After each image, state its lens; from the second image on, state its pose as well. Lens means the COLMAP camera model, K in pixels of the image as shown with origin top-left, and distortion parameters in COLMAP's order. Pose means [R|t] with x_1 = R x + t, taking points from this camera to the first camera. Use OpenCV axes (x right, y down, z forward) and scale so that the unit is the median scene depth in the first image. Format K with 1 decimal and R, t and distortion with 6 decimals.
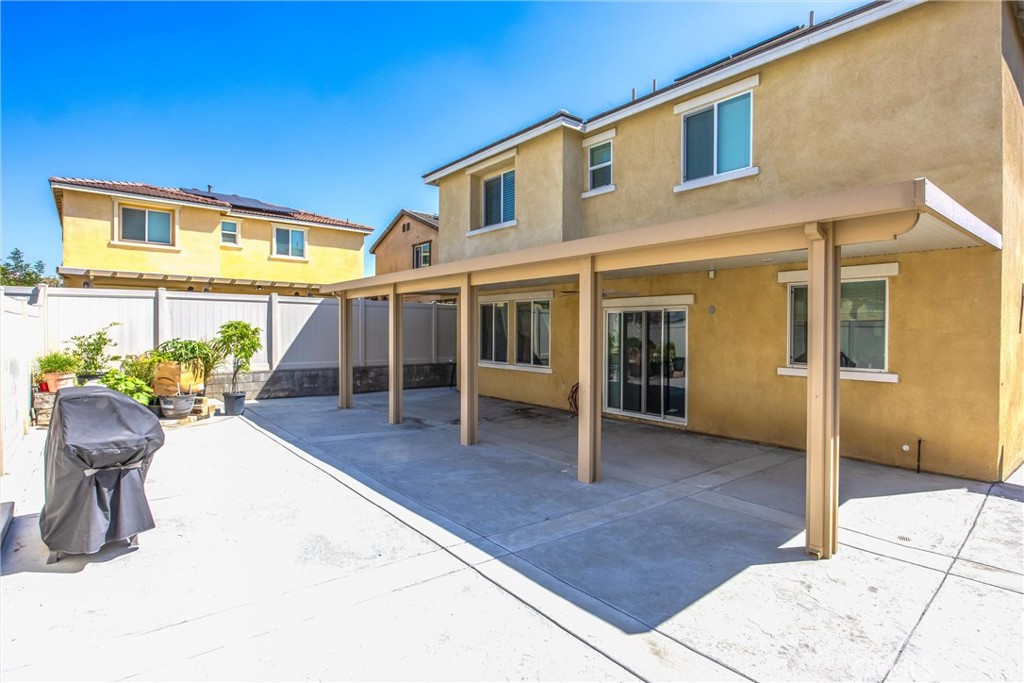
lens RADIAL K [[521.3, 0, 512.0], [0, 521.3, 341.5], [0, 0, 1]] dist [-0.015185, -0.000557]
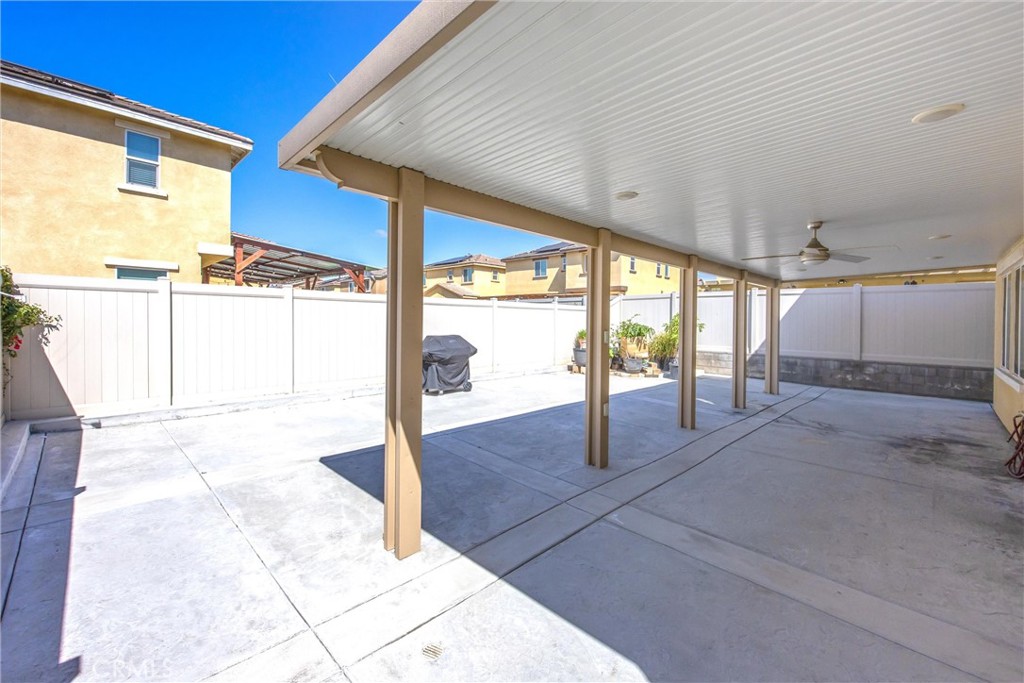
lens RADIAL K [[401.9, 0, 512.4], [0, 401.9, 315.1], [0, 0, 1]] dist [0.000547, 0.000081]
pose [[0.083674, -0.015564, -0.996372, 1.071972], [-0.032003, 0.999320, -0.018297, -0.000830], [0.995979, 0.033418, 0.083119, 0.902324]]
